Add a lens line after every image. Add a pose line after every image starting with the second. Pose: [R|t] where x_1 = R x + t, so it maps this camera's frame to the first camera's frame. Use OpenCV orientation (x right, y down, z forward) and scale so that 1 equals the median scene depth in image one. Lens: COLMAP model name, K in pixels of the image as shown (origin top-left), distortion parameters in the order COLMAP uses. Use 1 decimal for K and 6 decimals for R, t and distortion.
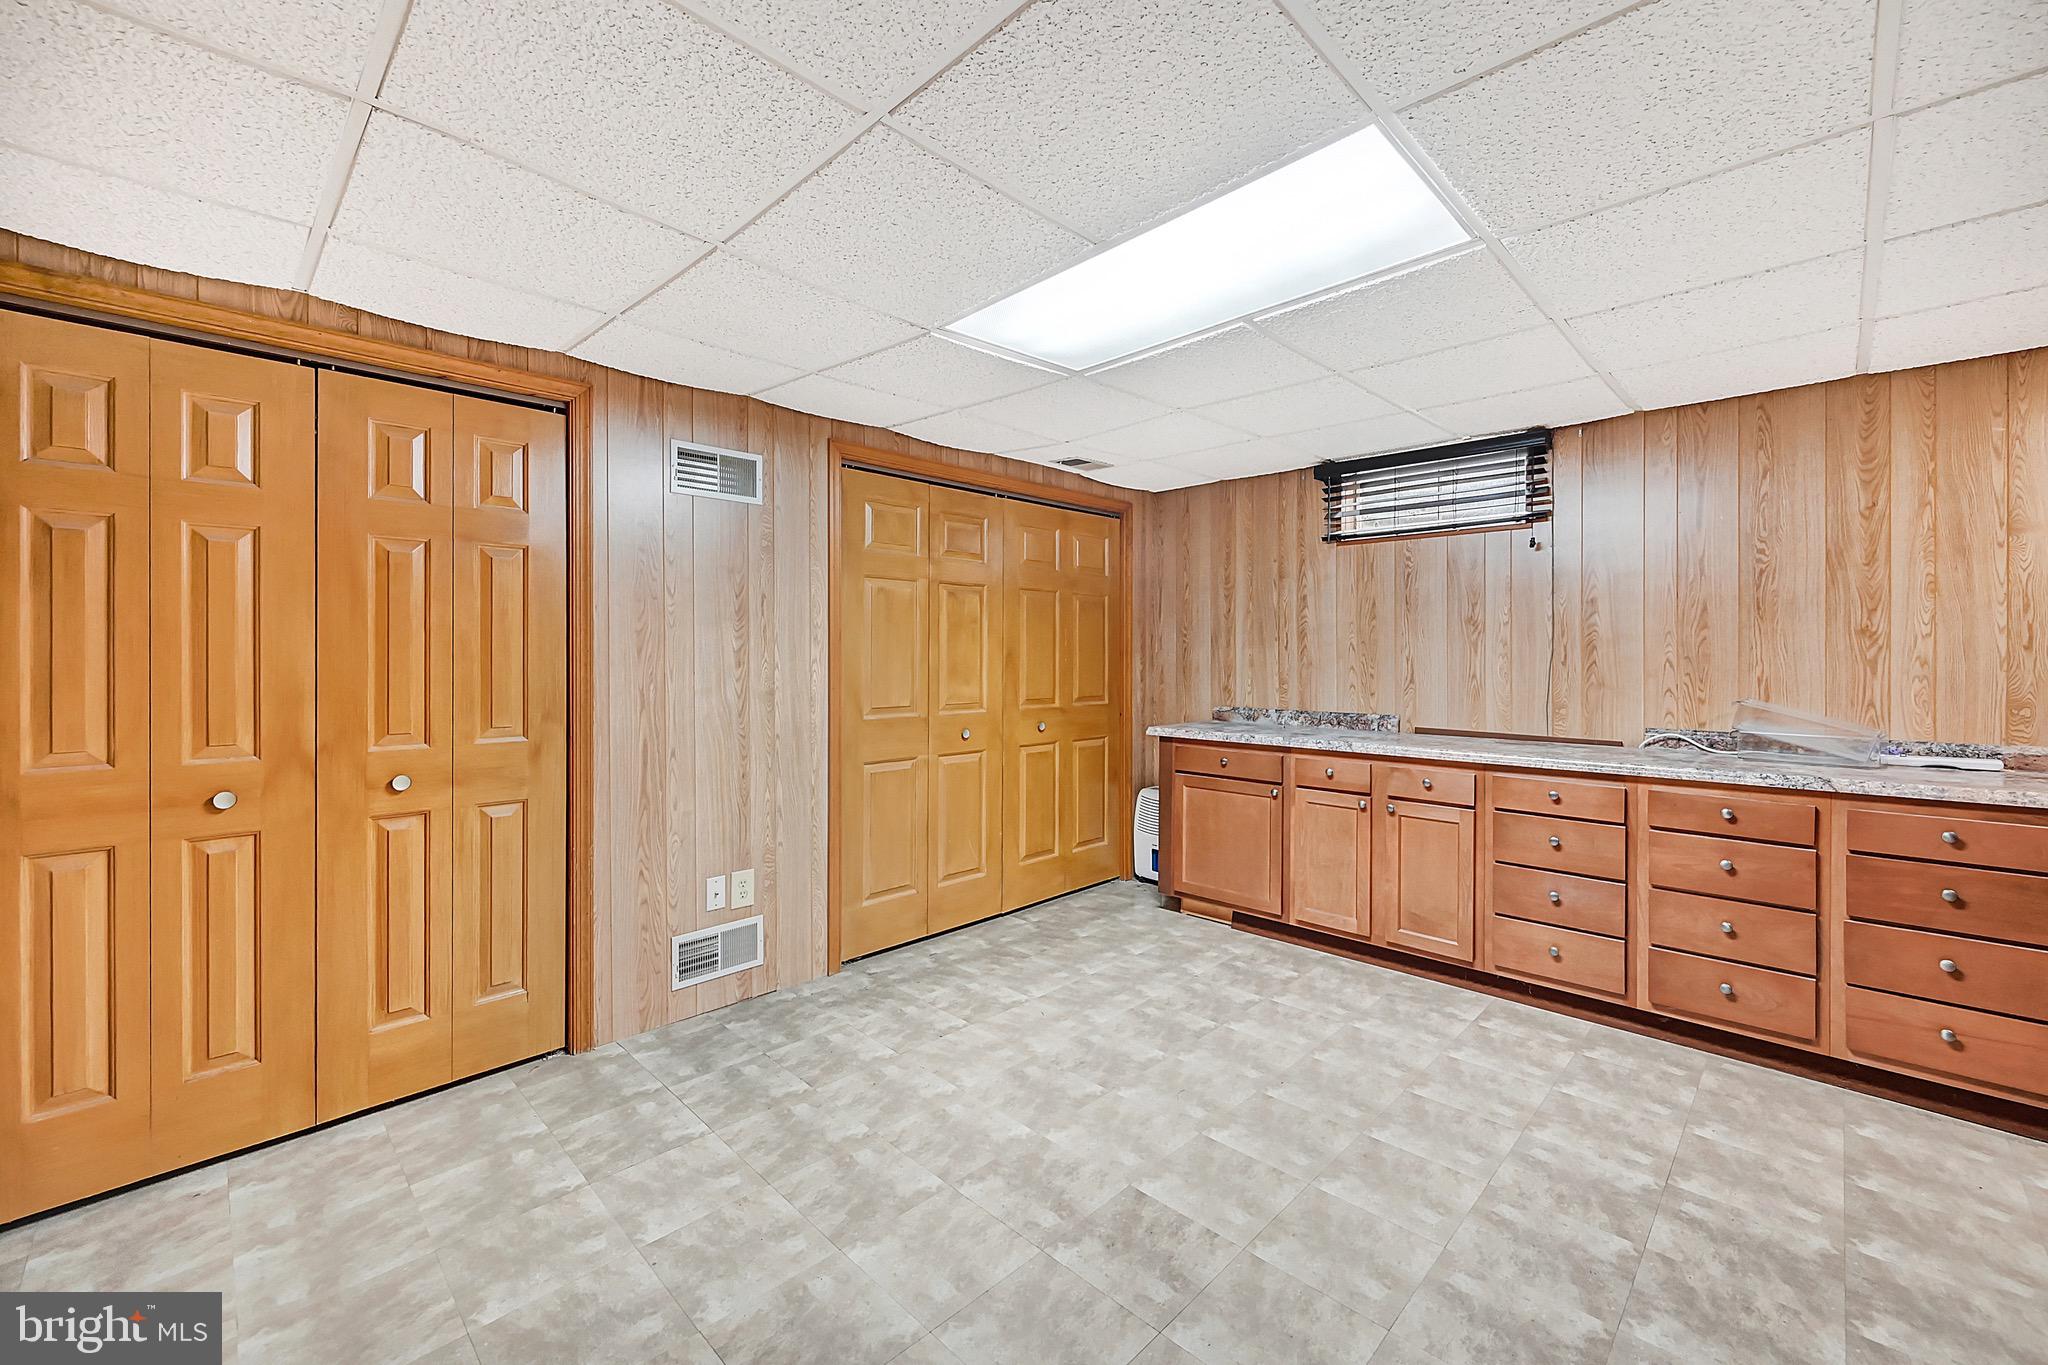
lens RADIAL K [[825.3, 0, 987.0], [0, 825.3, 657.2], [0, 0, 1]] dist [0.000917, -0.000710]
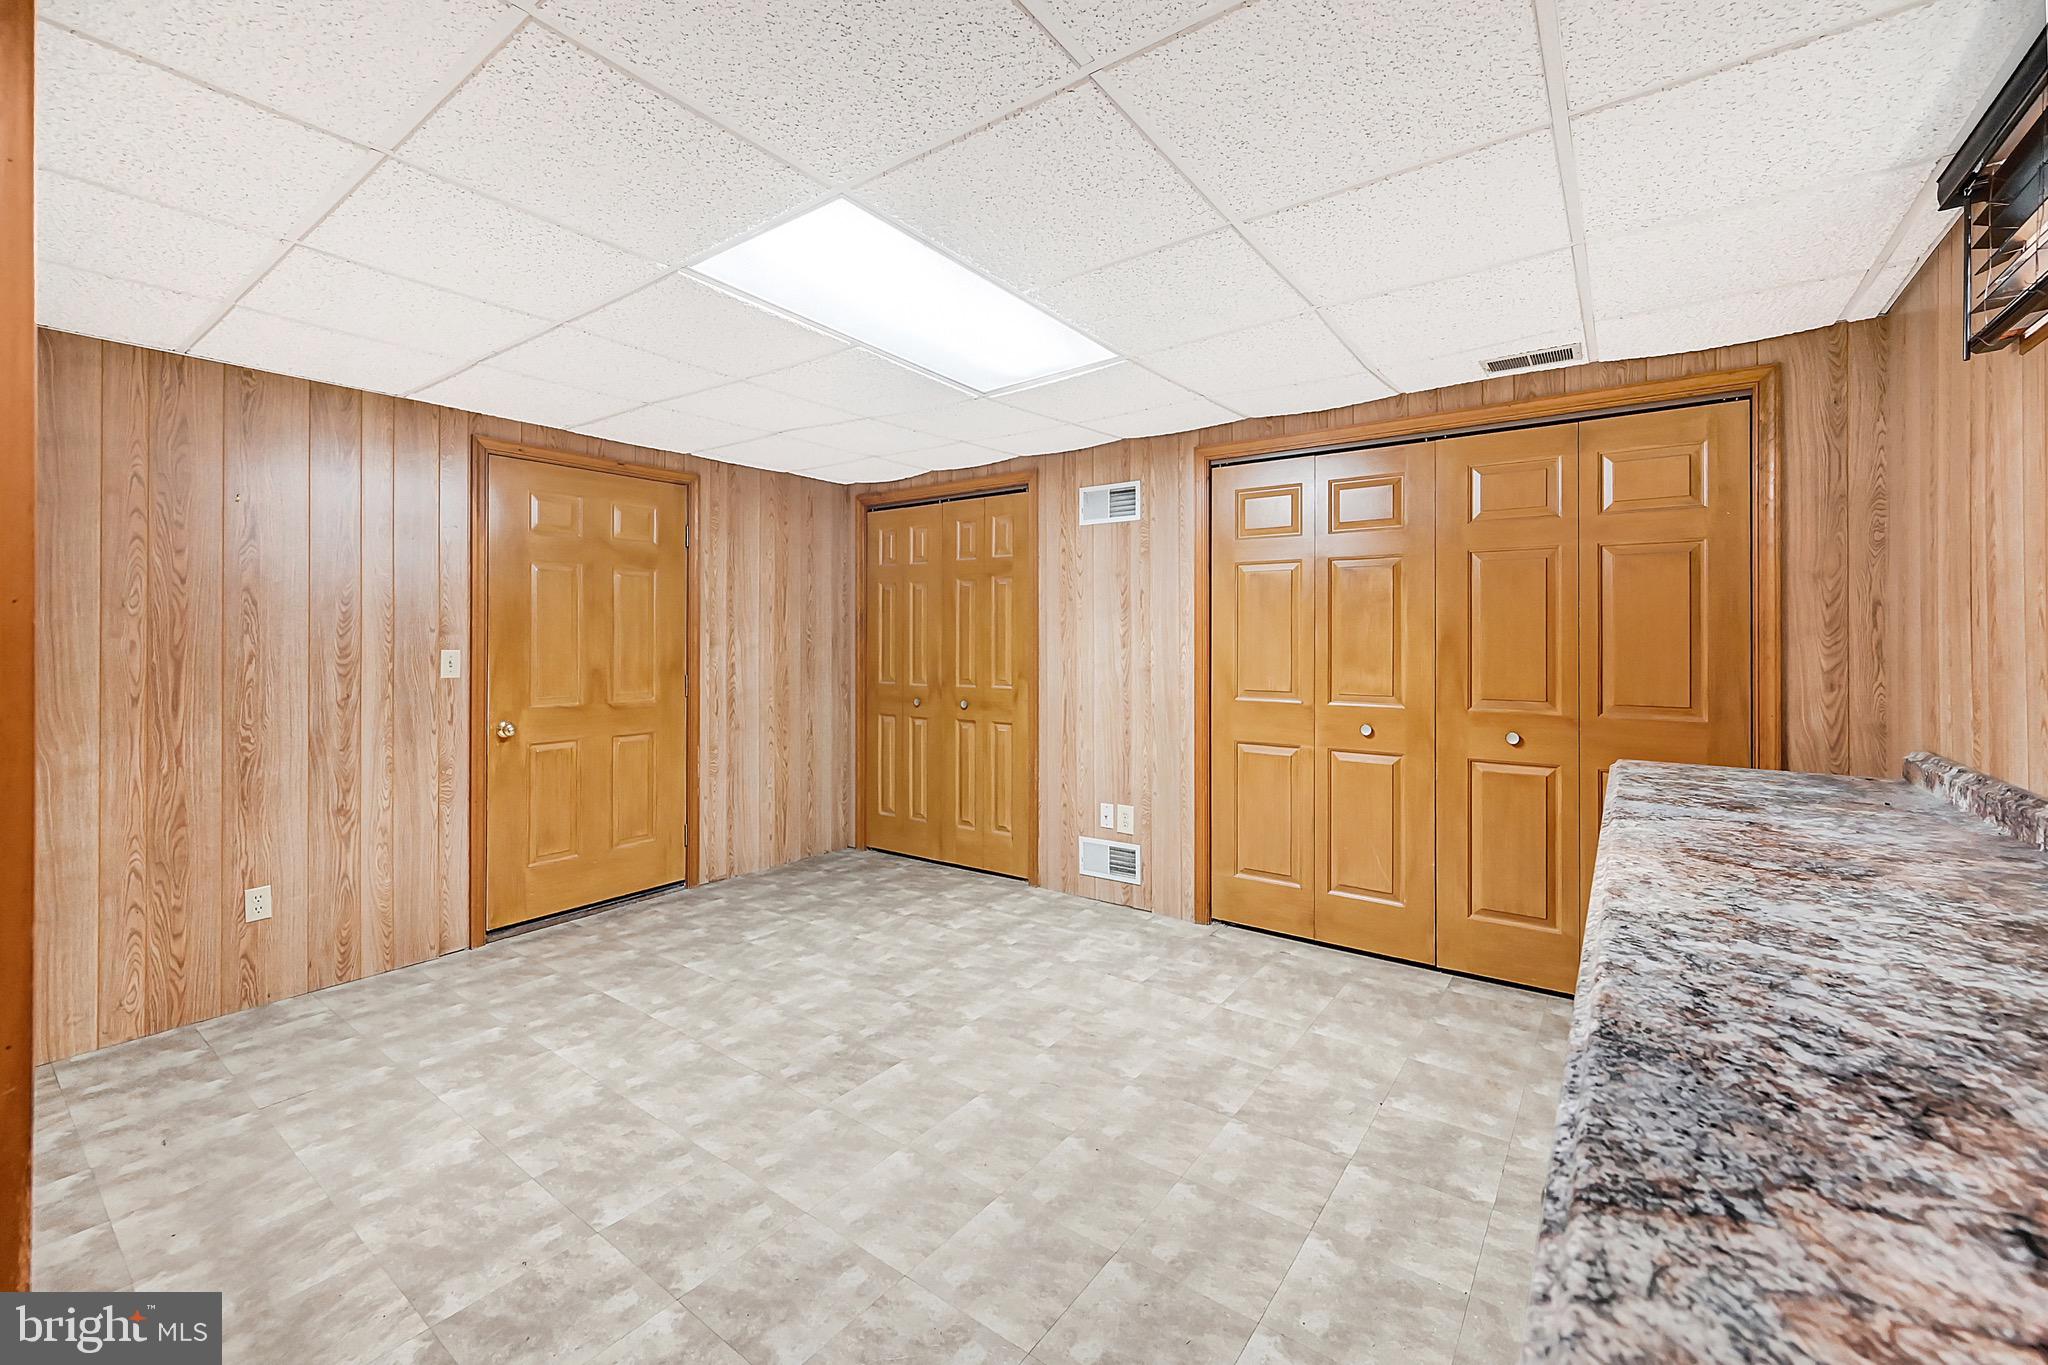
lens RADIAL K [[825.3, 0, 1061.3], [0, 825.3, 637.5], [0, 0, 1]] dist [0.000917, -0.000710]
pose [[0.186652, -0.002406, -0.982423, 0.951942], [-0.005294, 0.999980, -0.003455, 0.000402], [0.982412, 0.005845, 0.186636, 0.653749]]
